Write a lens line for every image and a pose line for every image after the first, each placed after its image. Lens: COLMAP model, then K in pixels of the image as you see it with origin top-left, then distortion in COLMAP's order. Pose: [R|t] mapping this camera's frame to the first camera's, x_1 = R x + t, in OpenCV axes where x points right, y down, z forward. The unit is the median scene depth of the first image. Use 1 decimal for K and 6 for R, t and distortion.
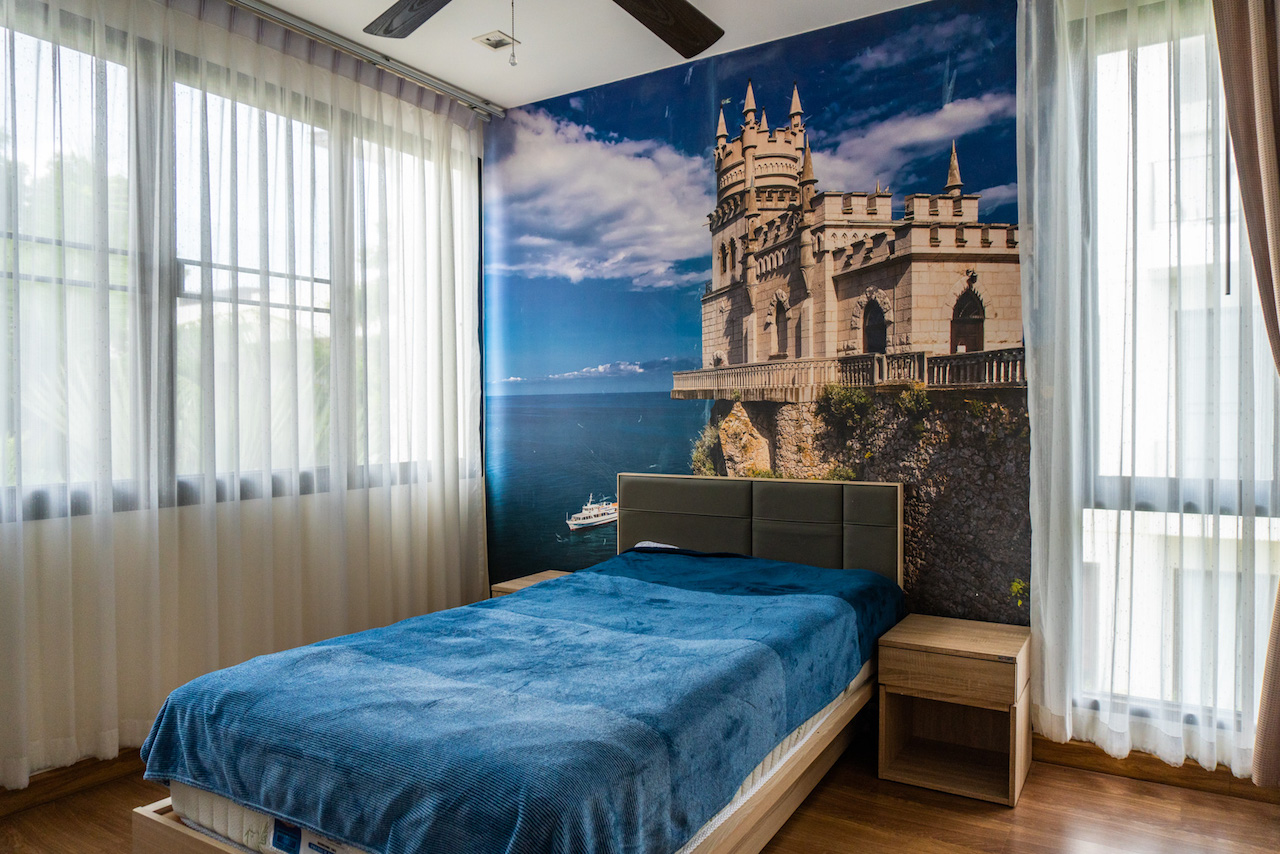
lens RADIAL K [[855.2, 0, 641.1], [0, 855.2, 427.1], [0, 0, 1]] dist [-0.036006, 0.013545]
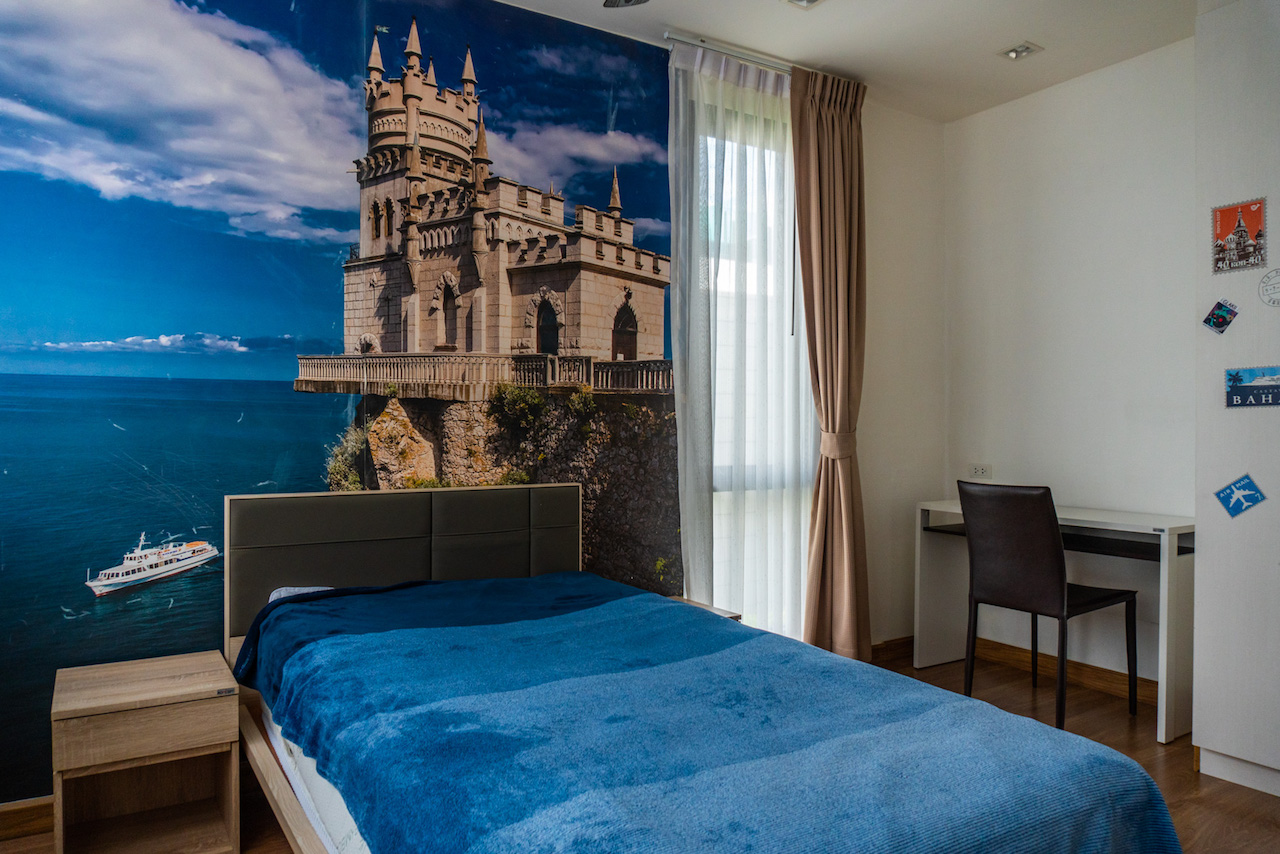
lens RADIAL K [[855.2, 0, 643.2], [0, 855.2, 426.8], [0, 0, 1]] dist [-0.036006, 0.013545]
pose [[0.428935, 0.002444, 0.903332, -0.540612], [0.005899, 0.999967, -0.005506, 0.004125], [-0.903316, 0.007691, 0.428907, 0.442147]]
